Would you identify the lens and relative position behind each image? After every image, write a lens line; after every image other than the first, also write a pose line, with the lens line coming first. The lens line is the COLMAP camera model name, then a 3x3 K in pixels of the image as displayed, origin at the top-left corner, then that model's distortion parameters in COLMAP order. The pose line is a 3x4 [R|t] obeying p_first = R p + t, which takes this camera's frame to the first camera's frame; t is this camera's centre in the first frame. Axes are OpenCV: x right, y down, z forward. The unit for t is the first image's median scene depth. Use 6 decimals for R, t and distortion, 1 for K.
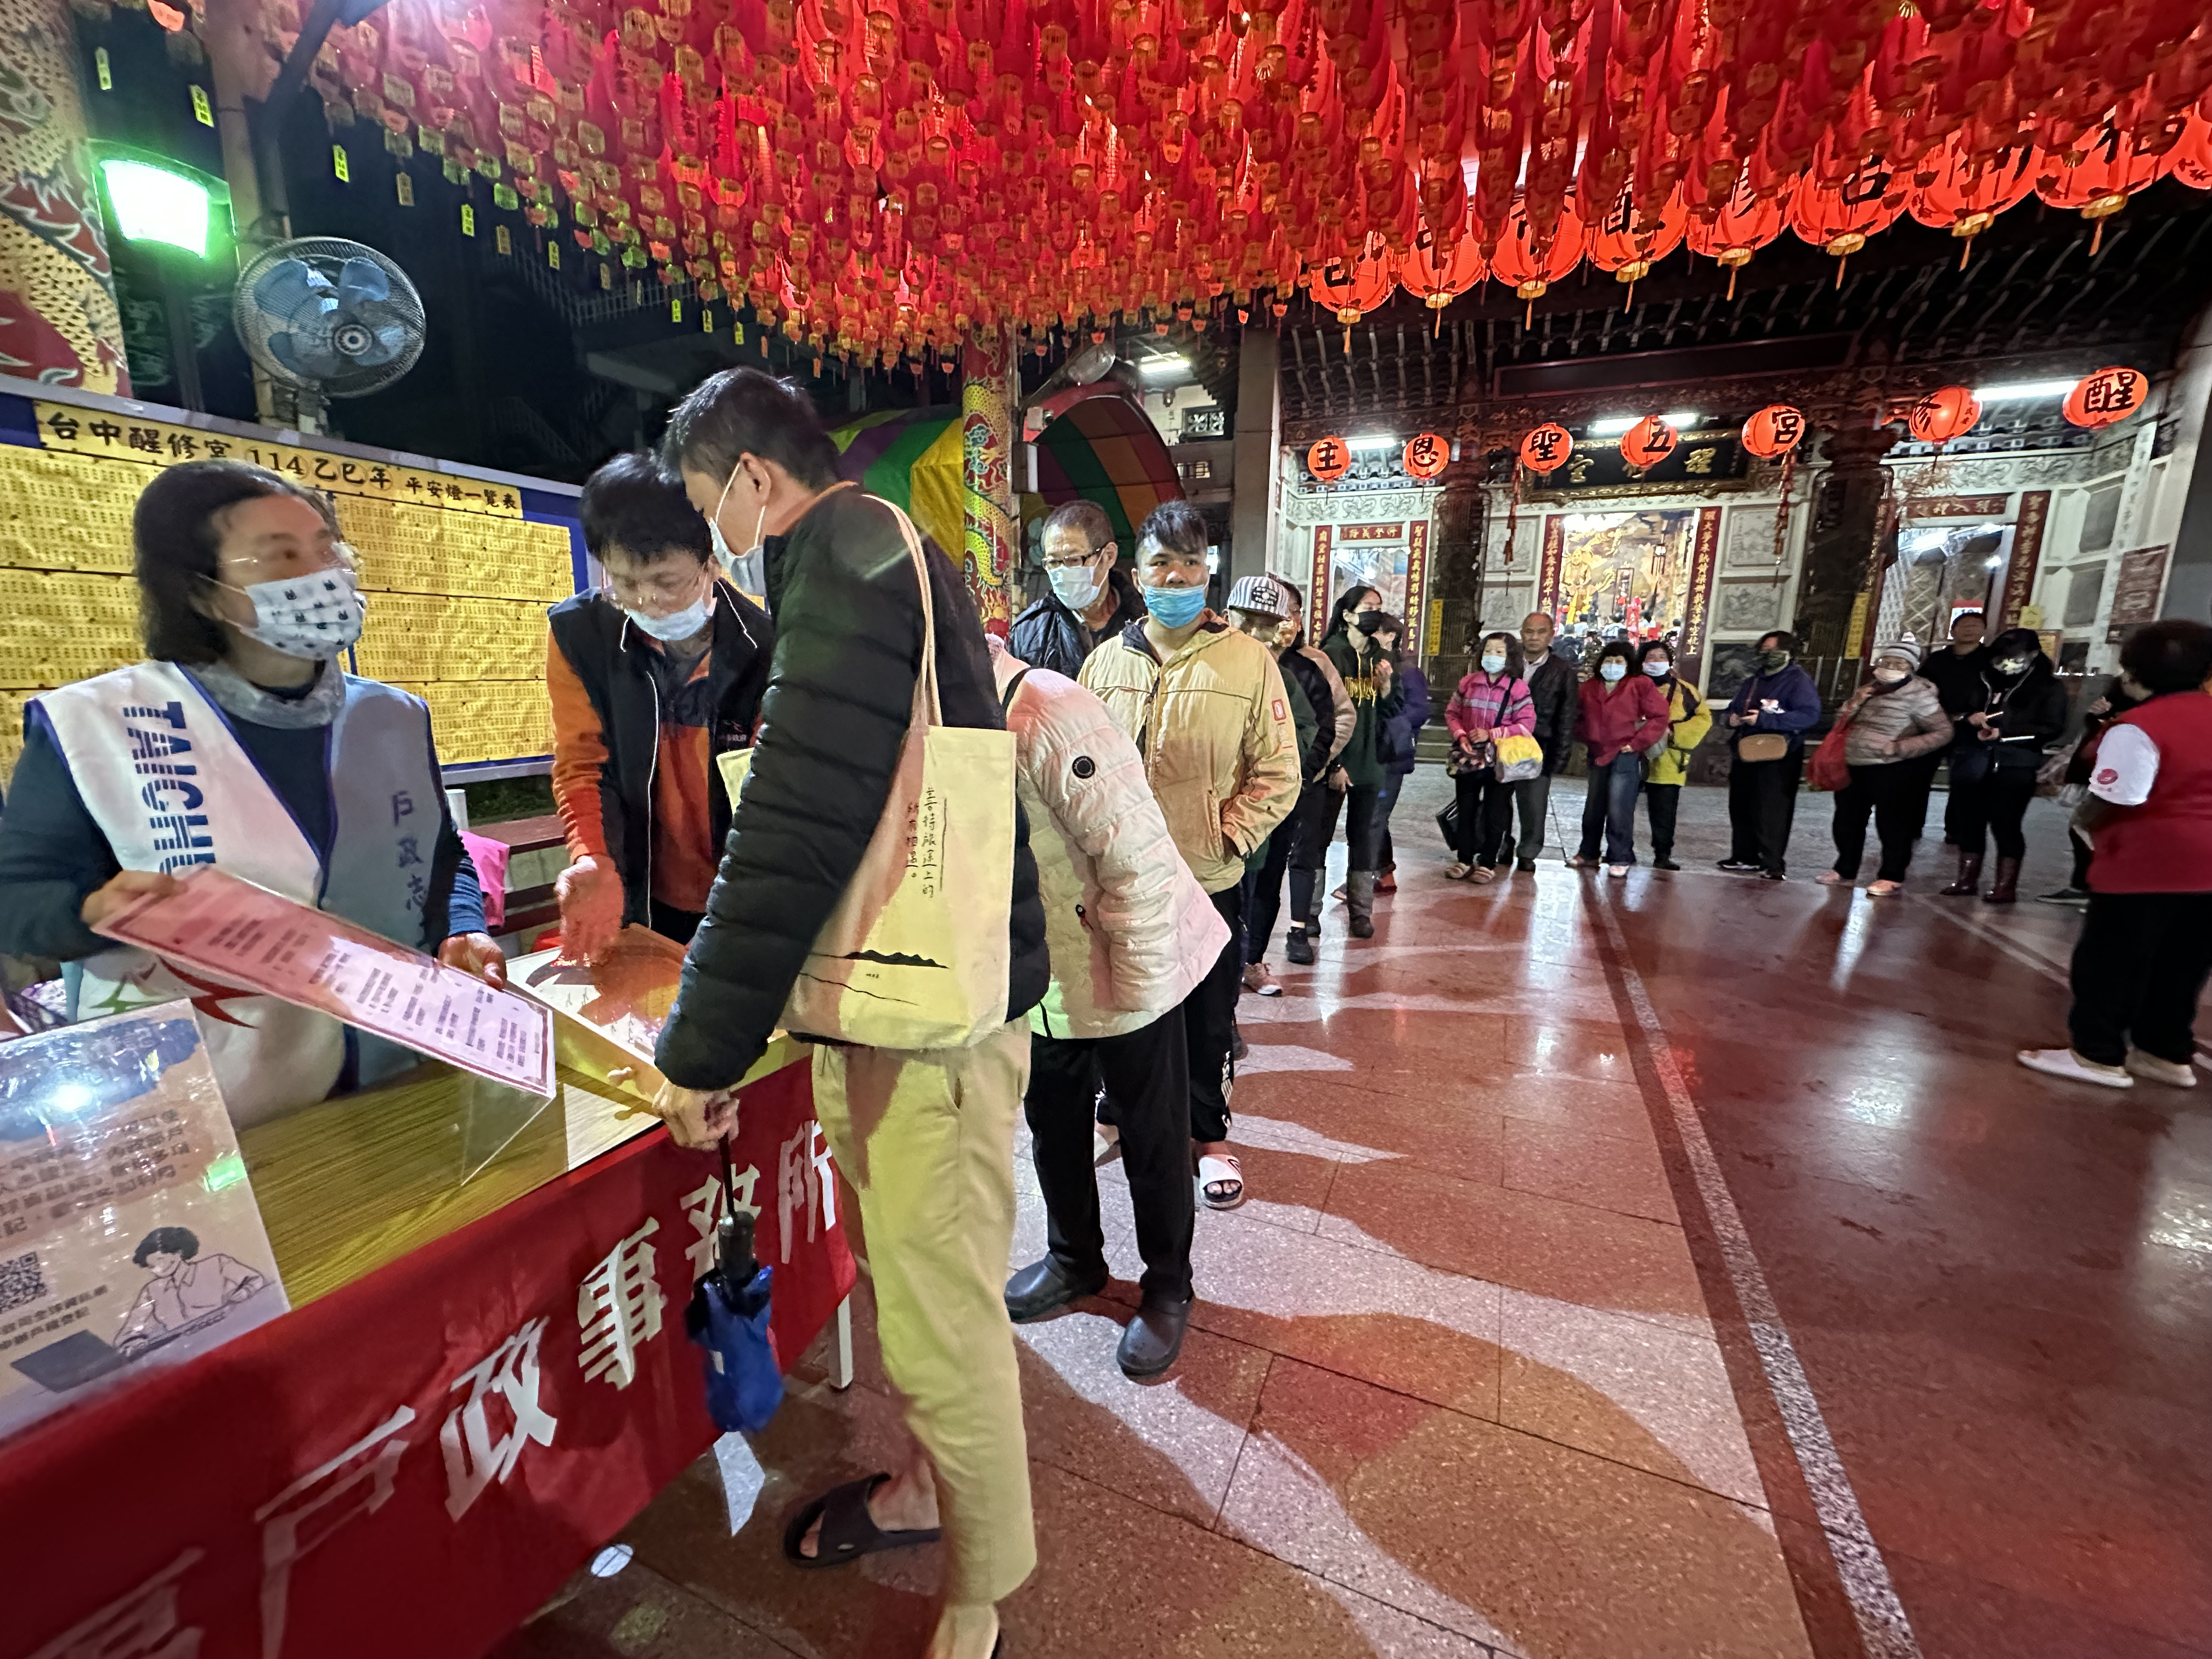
lens RADIAL K [[887.1, 0, 1109.5], [0, 887.1, 830.5], [0, 0, 1]] dist [-0.000707, 0.000118]
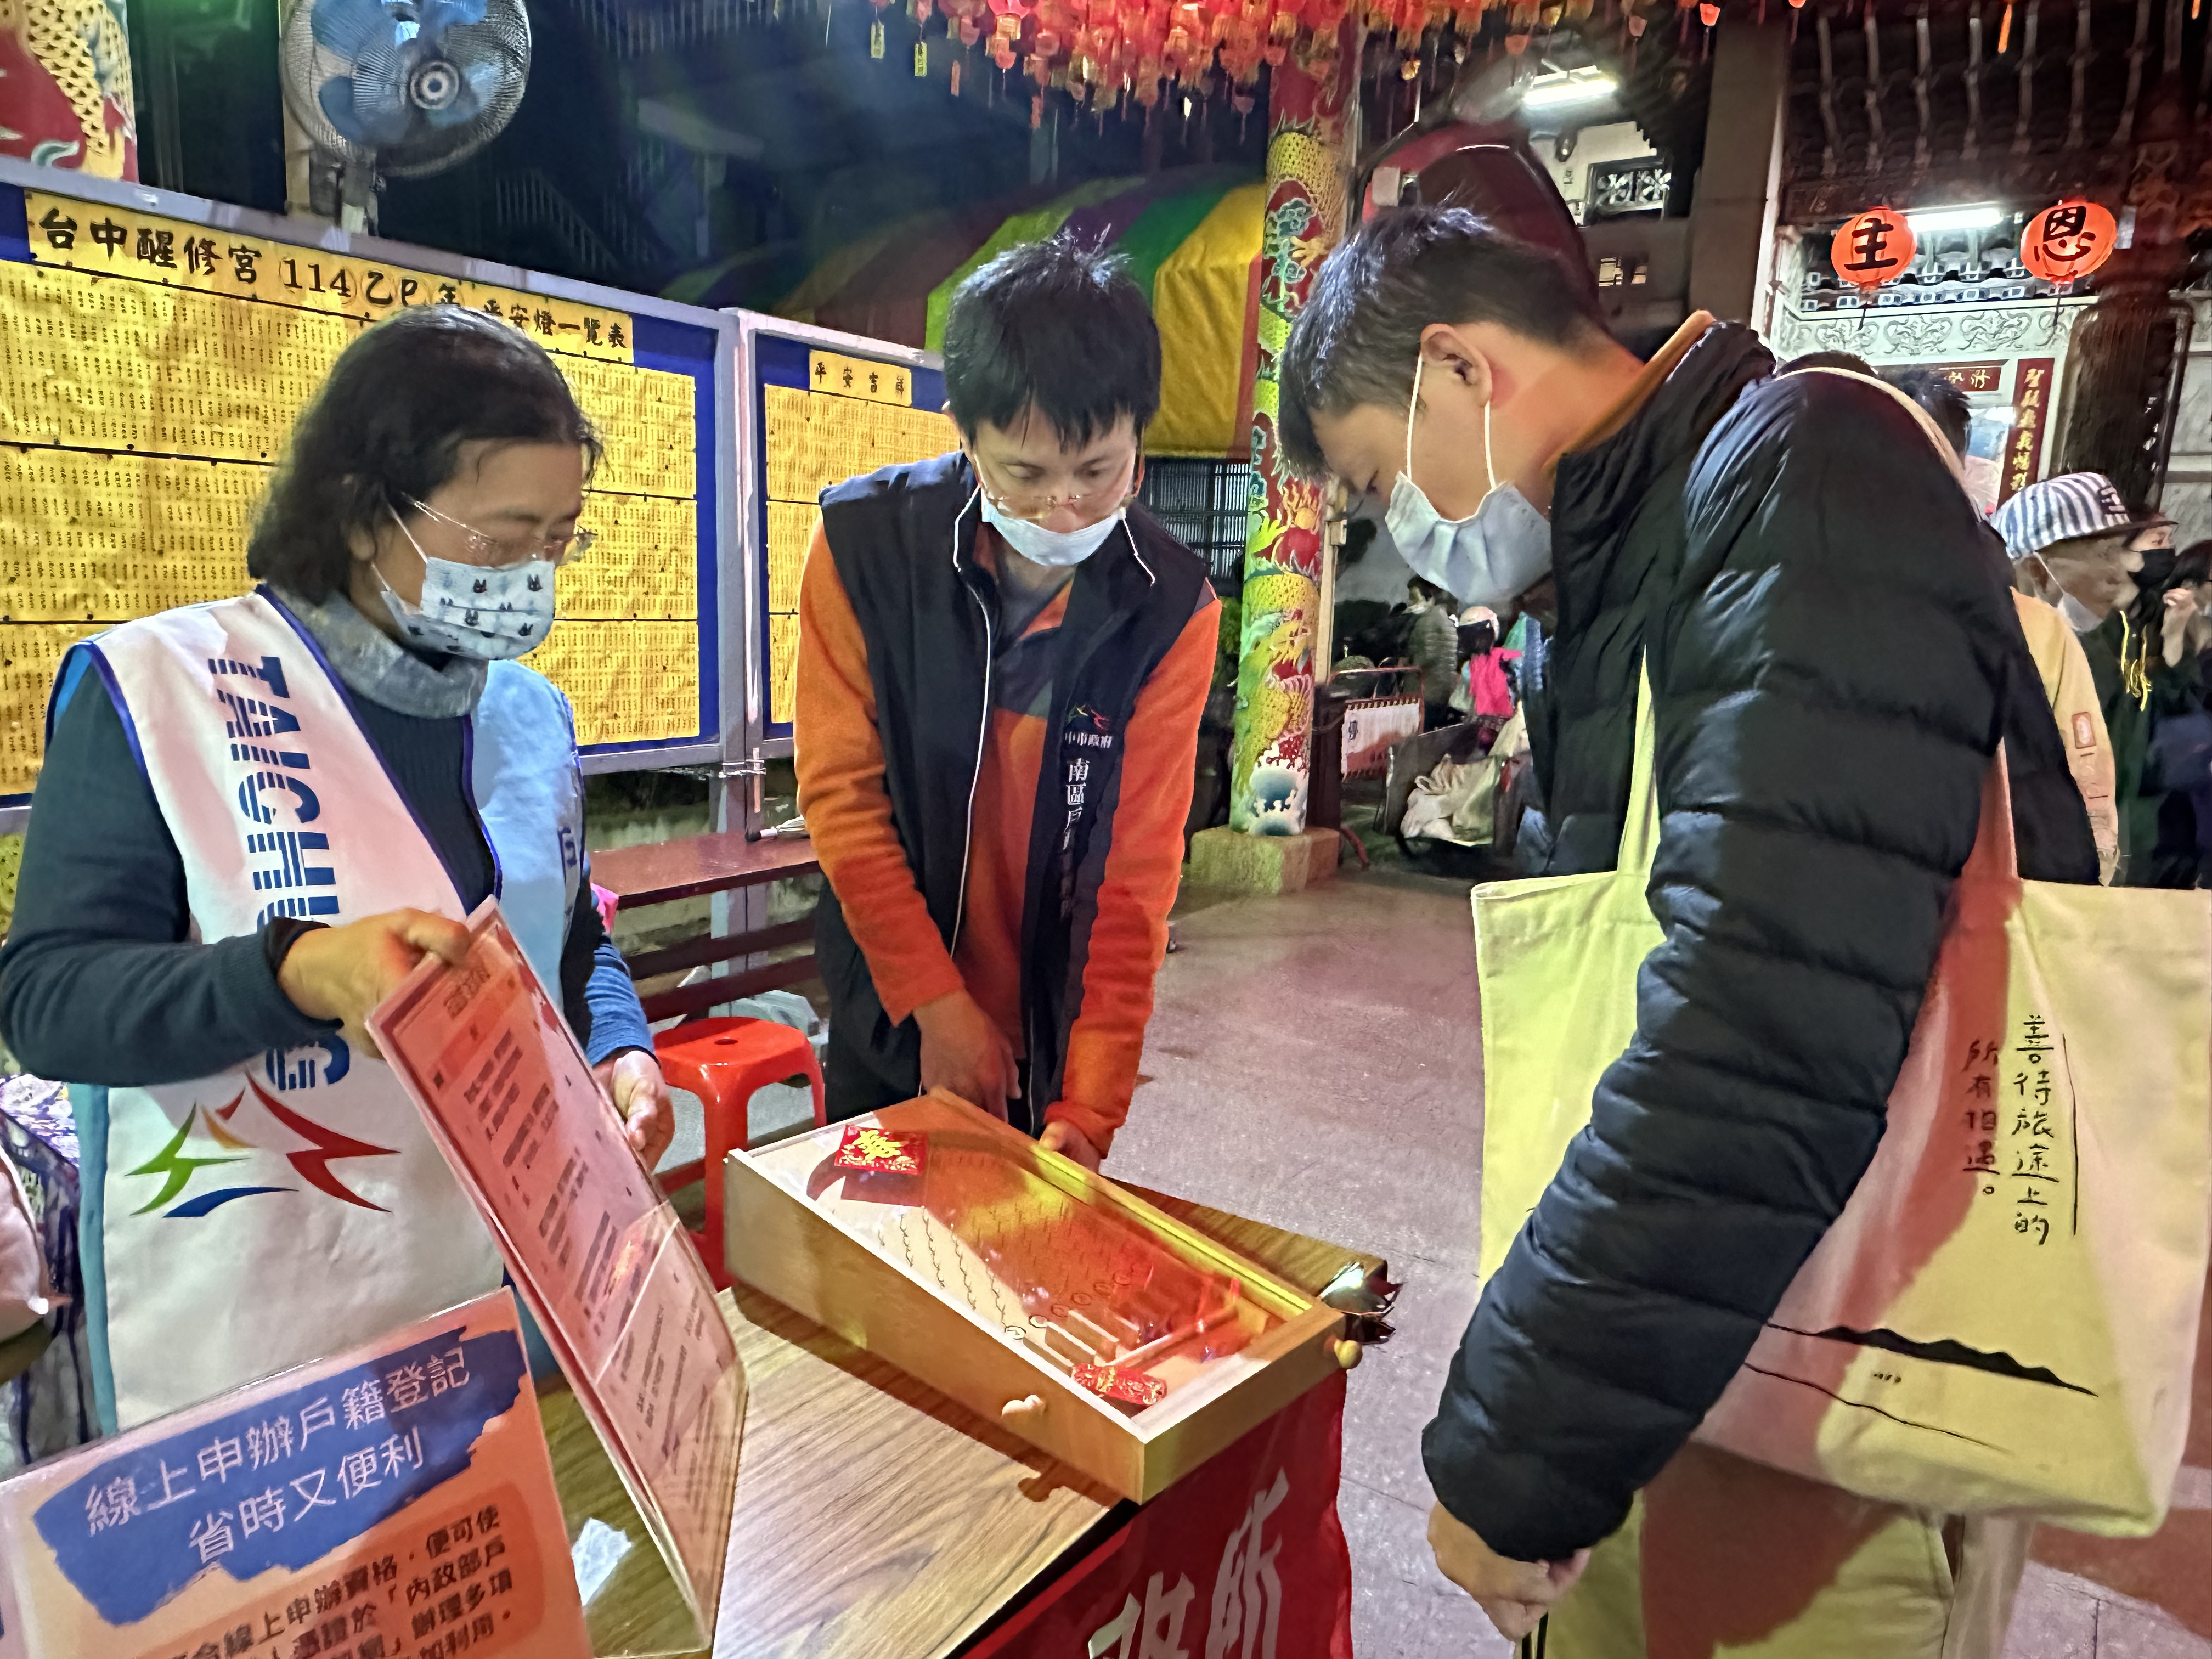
lens RADIAL K [[1471.6, 0, 1114.5], [0, 1471.6, 862.9], [0, 0, 1]] dist [-0.000972, 0.000860]
pose [[0.982689, 0.060029, -0.175266, -0.064783], [-0.060804, 0.998149, 0.000950, -0.011207], [0.174999, 0.009723, 0.984521, 0.021134]]
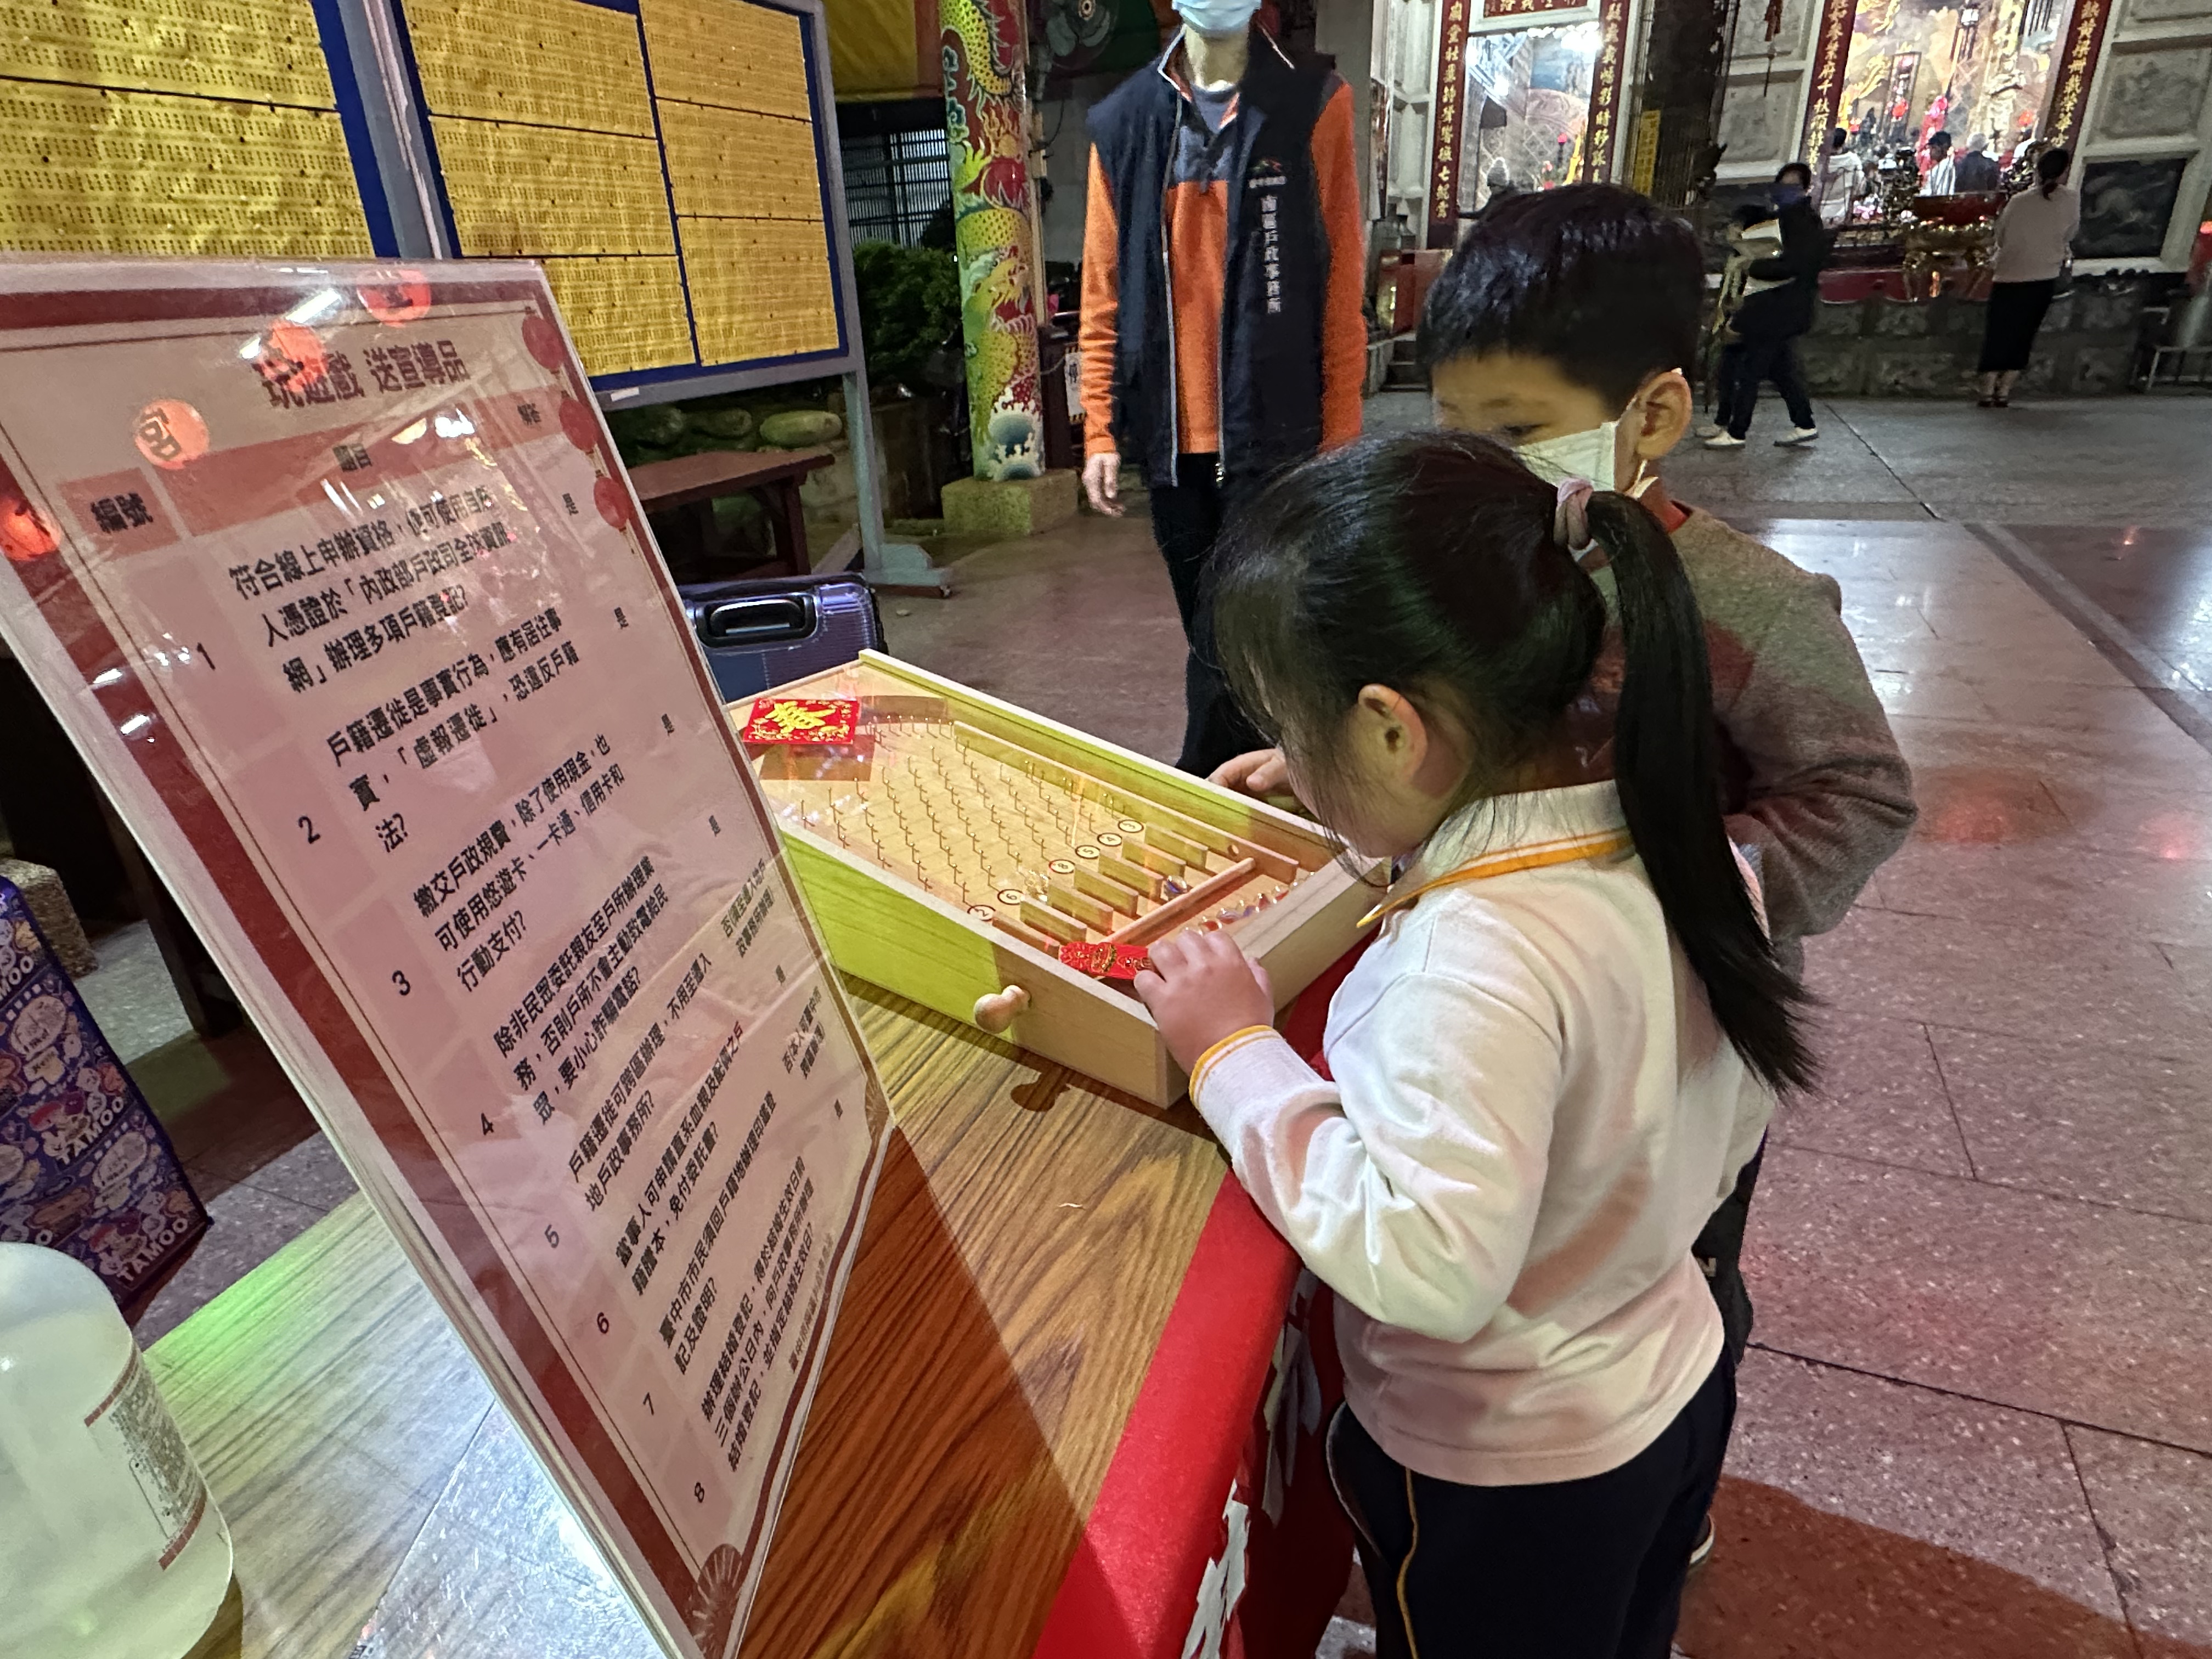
lens RADIAL K [[1241.1, 0, 1093.9], [0, 1241.1, 837.2], [0, 0, 1]] dist [0.000591, -0.001240]
pose [[0.997976, -0.063128, 0.007715, -0.103924], [0.059587, 0.970536, 0.233470, 0.009260], [-0.022226, -0.232538, 0.972333, 0.096817]]
